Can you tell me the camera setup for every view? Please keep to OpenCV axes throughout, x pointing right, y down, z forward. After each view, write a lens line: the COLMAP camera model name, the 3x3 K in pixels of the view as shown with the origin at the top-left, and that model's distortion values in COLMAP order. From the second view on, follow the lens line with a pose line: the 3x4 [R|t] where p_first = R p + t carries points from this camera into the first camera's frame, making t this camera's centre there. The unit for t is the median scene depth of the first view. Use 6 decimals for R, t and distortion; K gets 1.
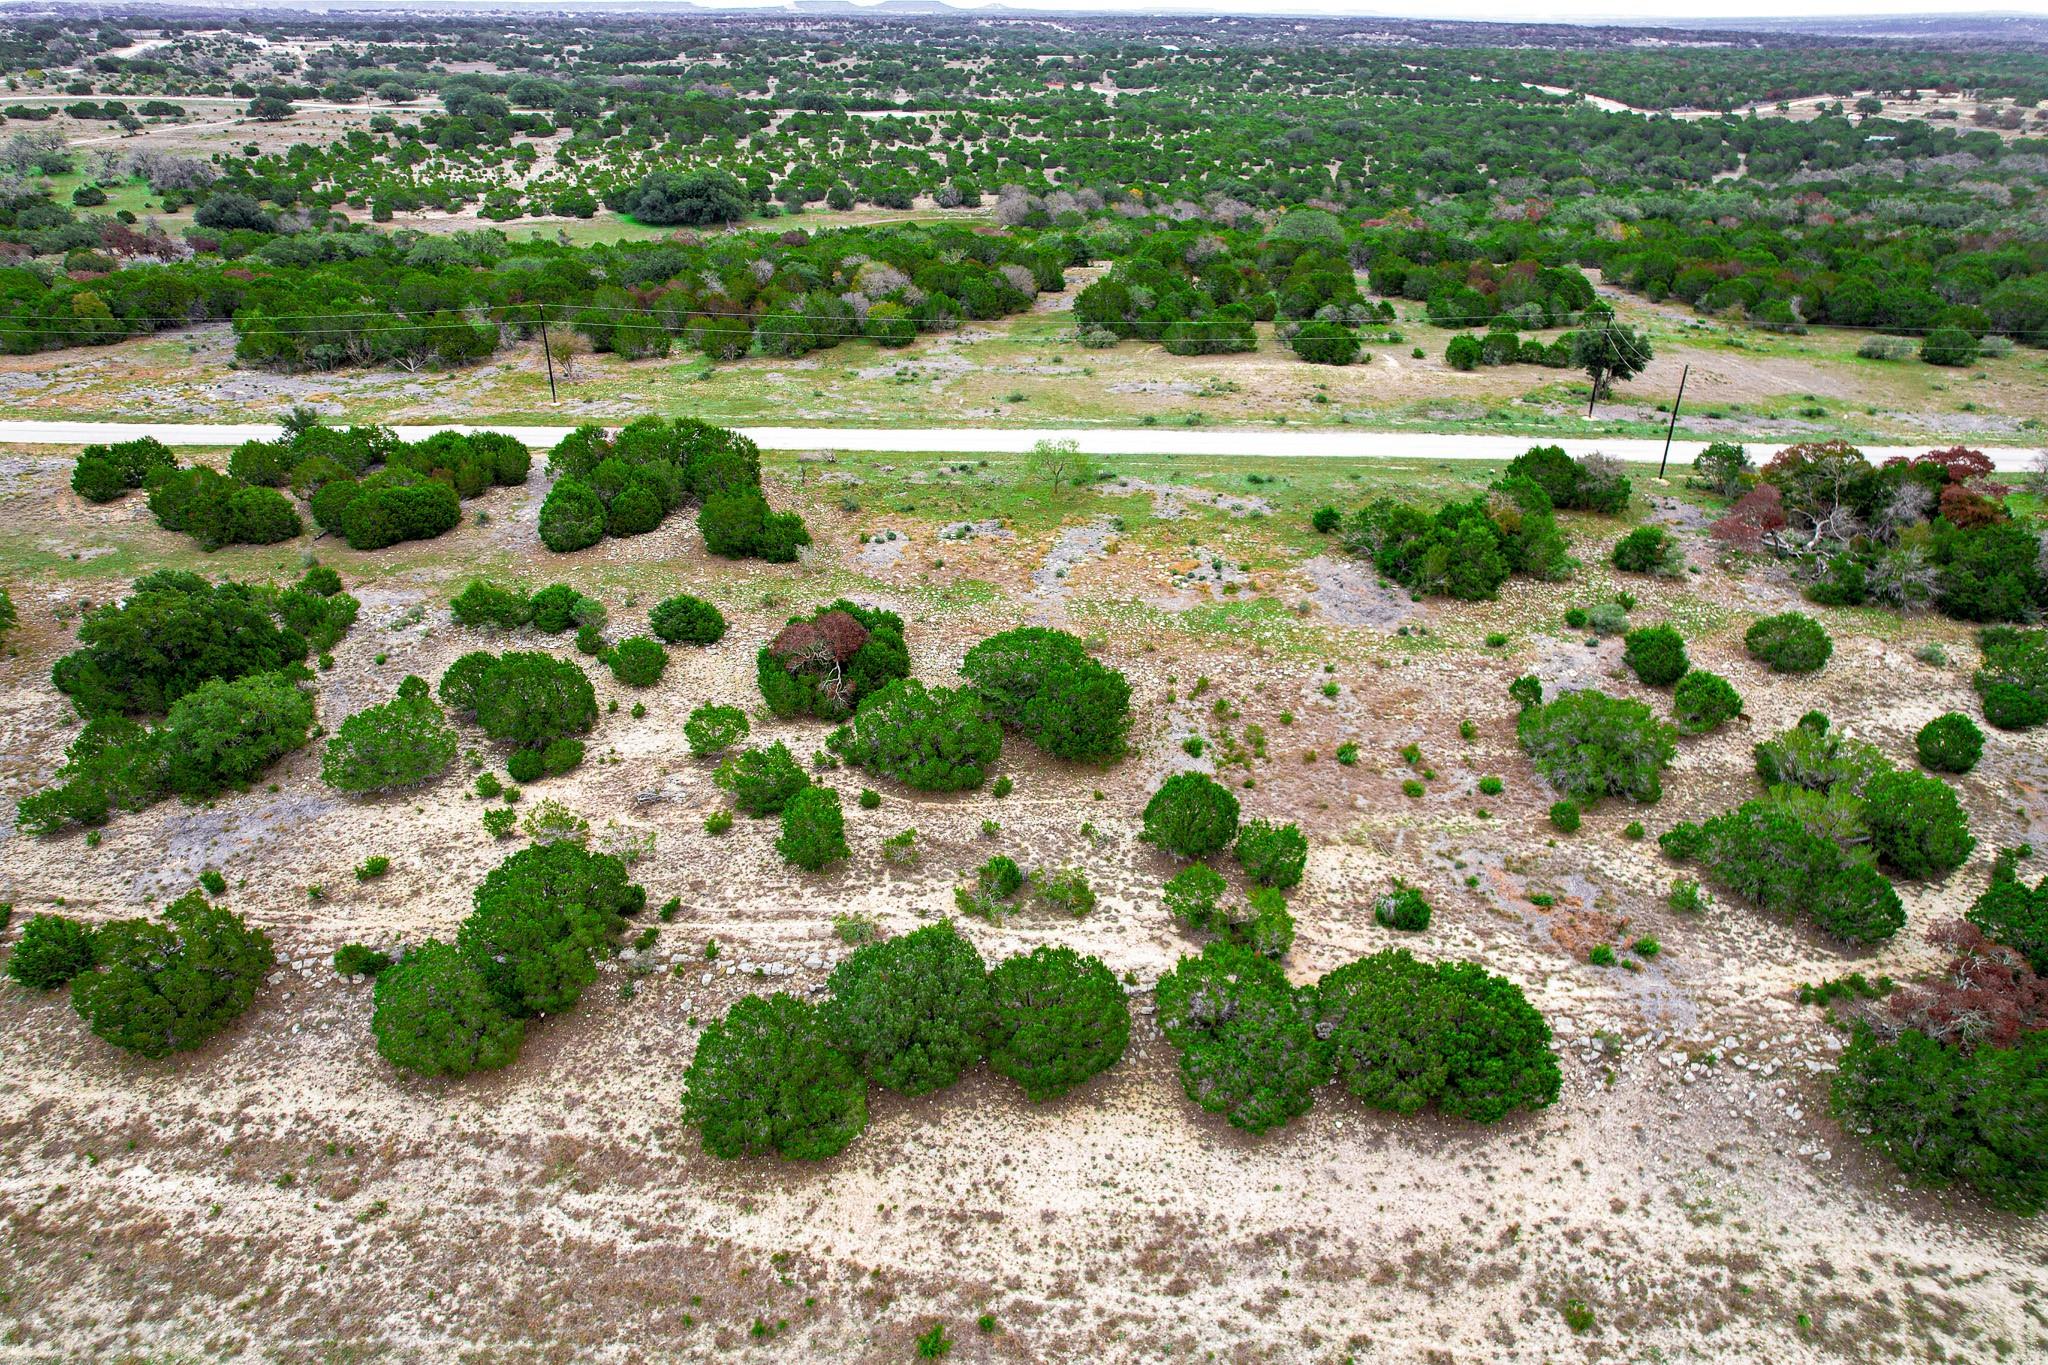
lens RADIAL K [[1308.0, 0, 1020.2], [0, 1308.0, 681.9], [0, 0, 1]] dist [-0.077631, 0.069168]
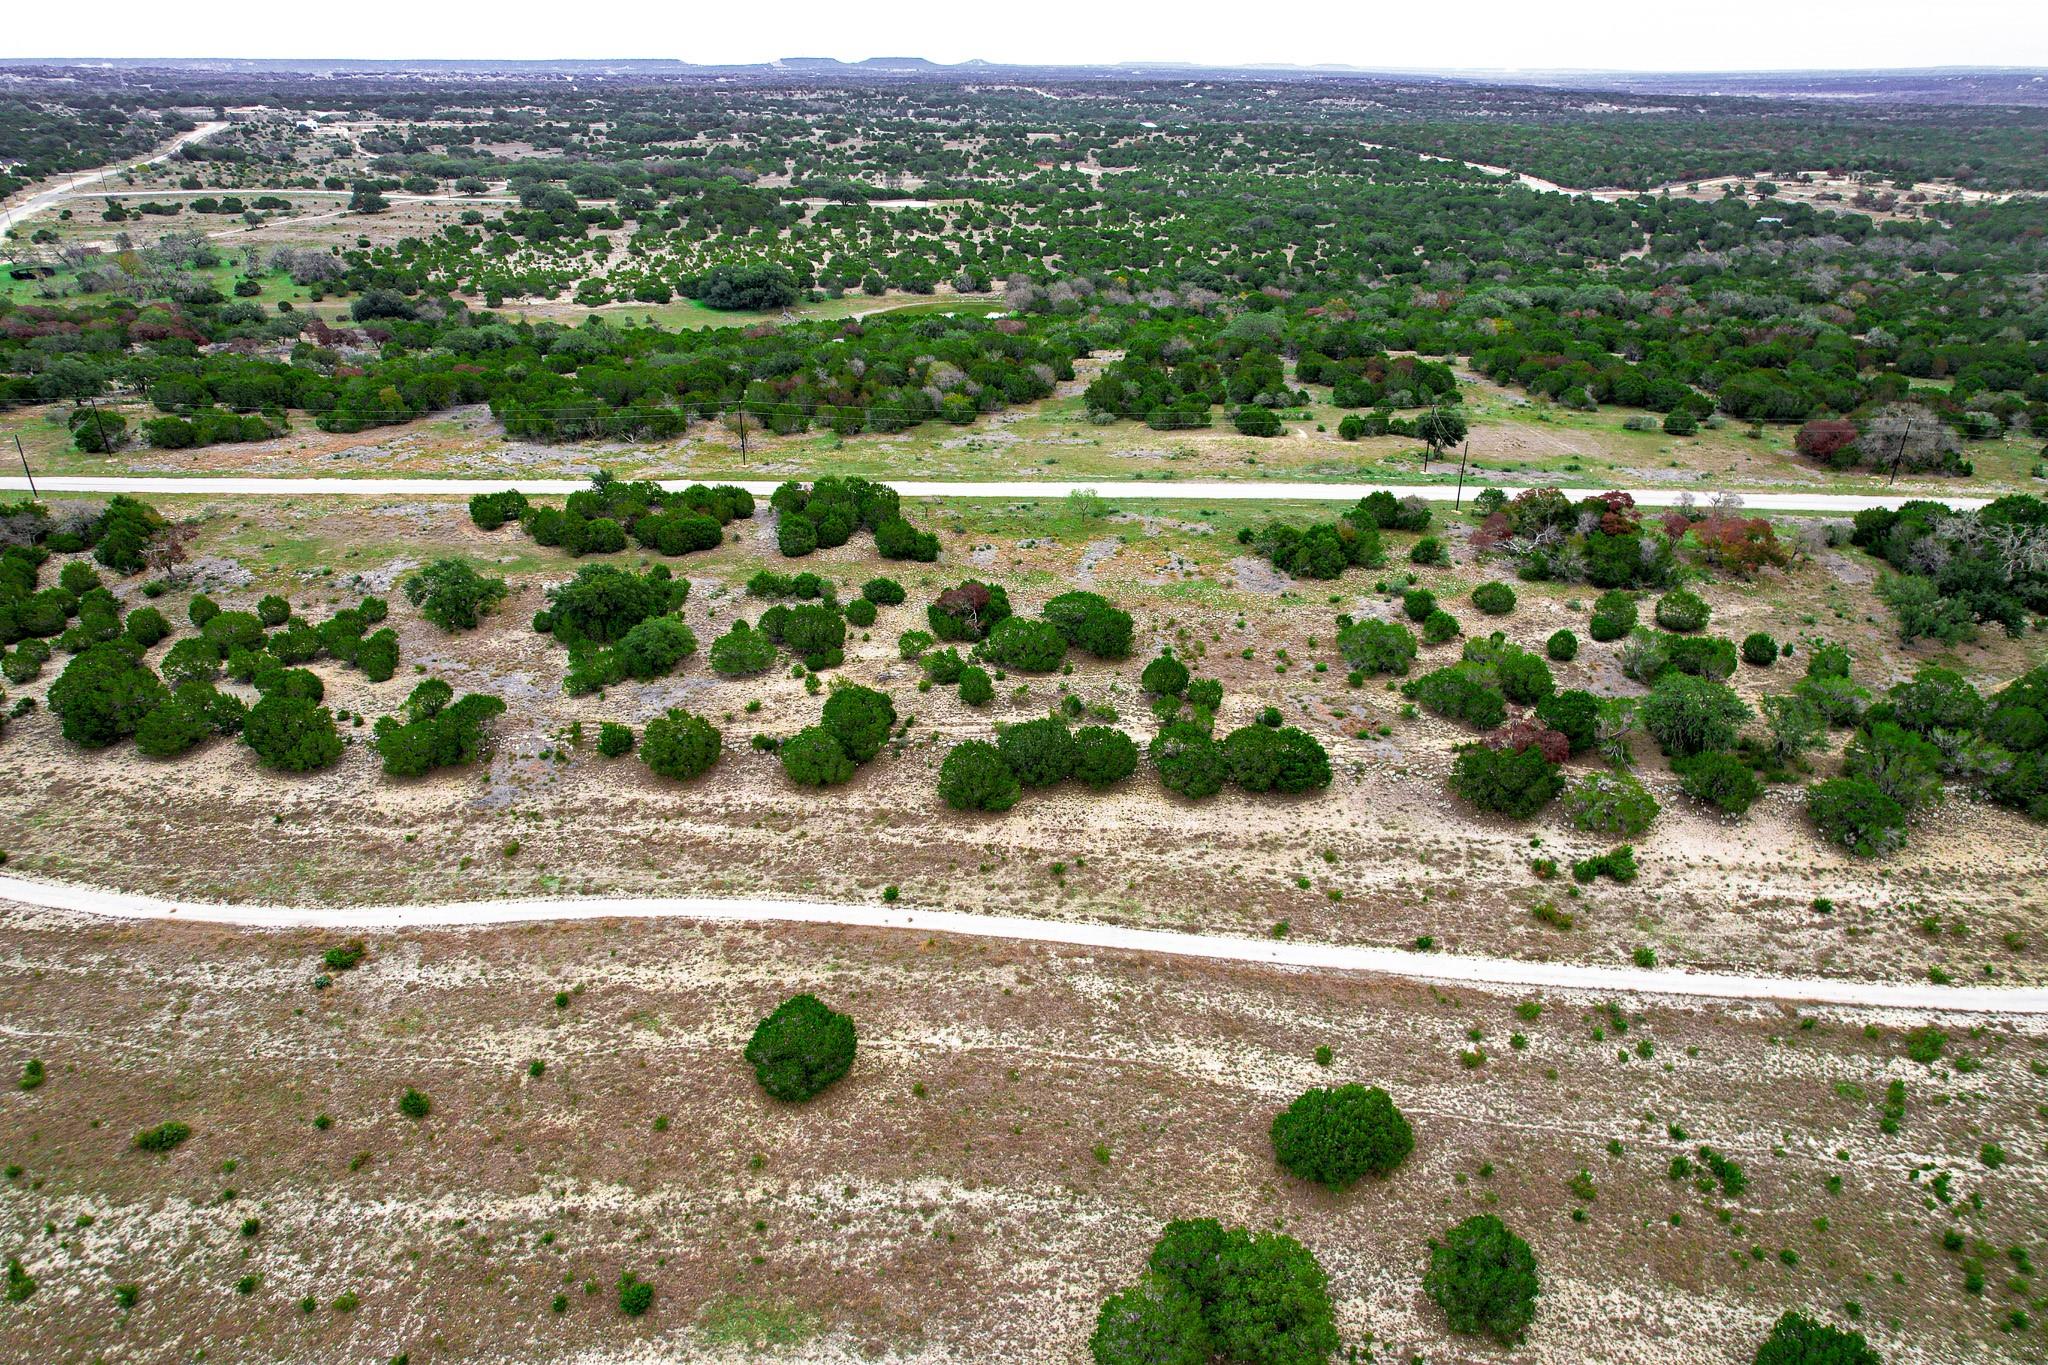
lens RADIAL K [[1308.0, 0, 1020.2], [0, 1308.0, 676.1], [0, 0, 1]] dist [-0.077631, 0.069168]
pose [[0.999903, -0.006697, 0.012234, -0.077732], [0.007152, 0.999272, -0.037478, 0.116779], [-0.011974, 0.037561, 0.999223, -0.667988]]
